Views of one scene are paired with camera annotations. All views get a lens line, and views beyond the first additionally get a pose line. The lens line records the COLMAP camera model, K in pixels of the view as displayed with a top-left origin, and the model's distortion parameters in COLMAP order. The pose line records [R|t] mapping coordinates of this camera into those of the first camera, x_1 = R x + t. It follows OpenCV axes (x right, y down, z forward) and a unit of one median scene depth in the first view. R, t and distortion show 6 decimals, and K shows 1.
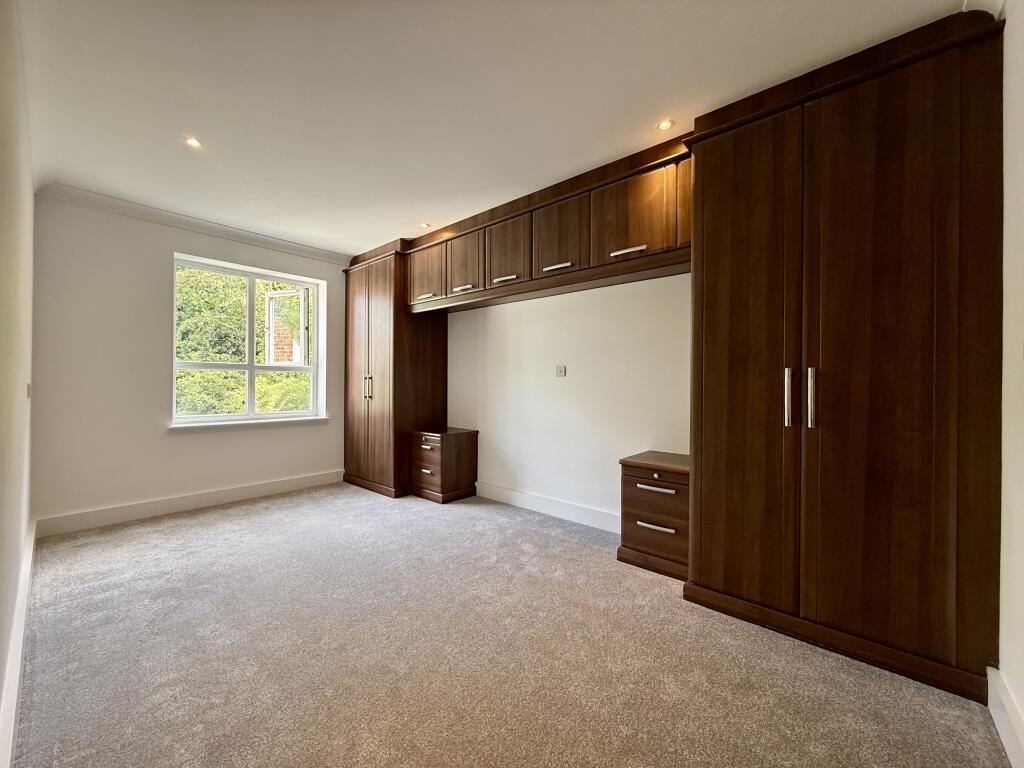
lens RADIAL K [[401.5, 0, 512.0], [0, 401.5, 384.0], [0, 0, 1]] dist [0.000248, 0.000010]
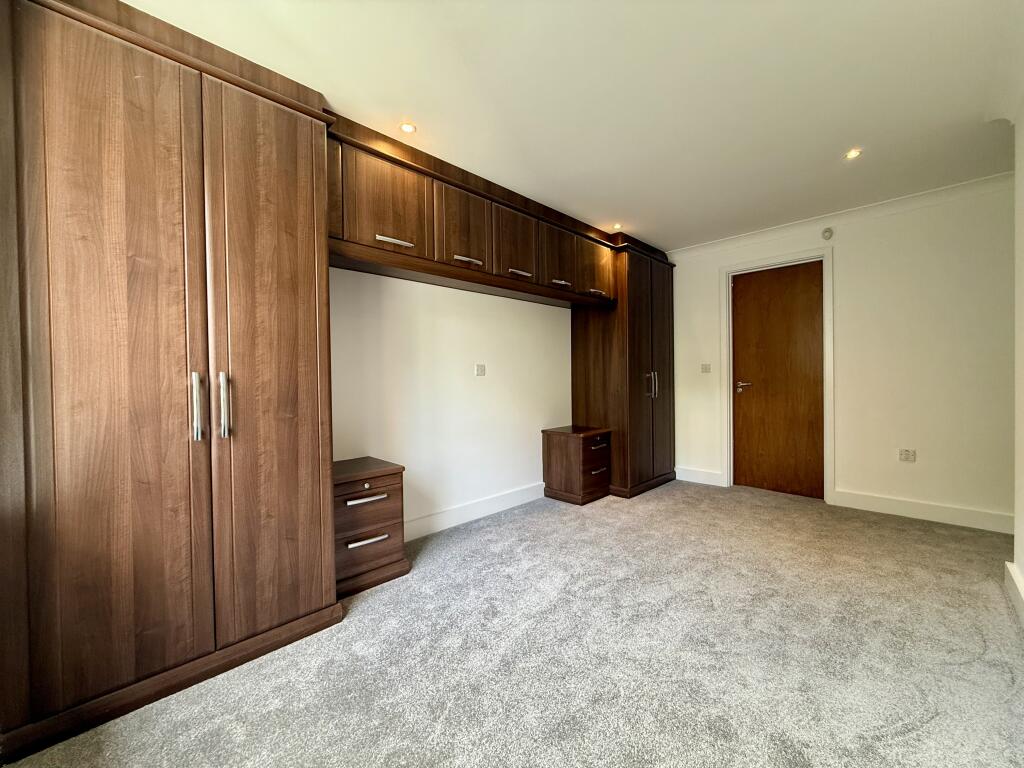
lens RADIAL K [[409.8, 0, 512.0], [0, 409.8, 384.0], [0, 0, 1]] dist [-0.000185, -0.000020]
pose [[0.069637, -0.019124, 0.997389, -0.903793], [0.017796, 0.999681, 0.017925, -0.014312], [-0.997414, 0.016502, 0.069955, 0.871175]]
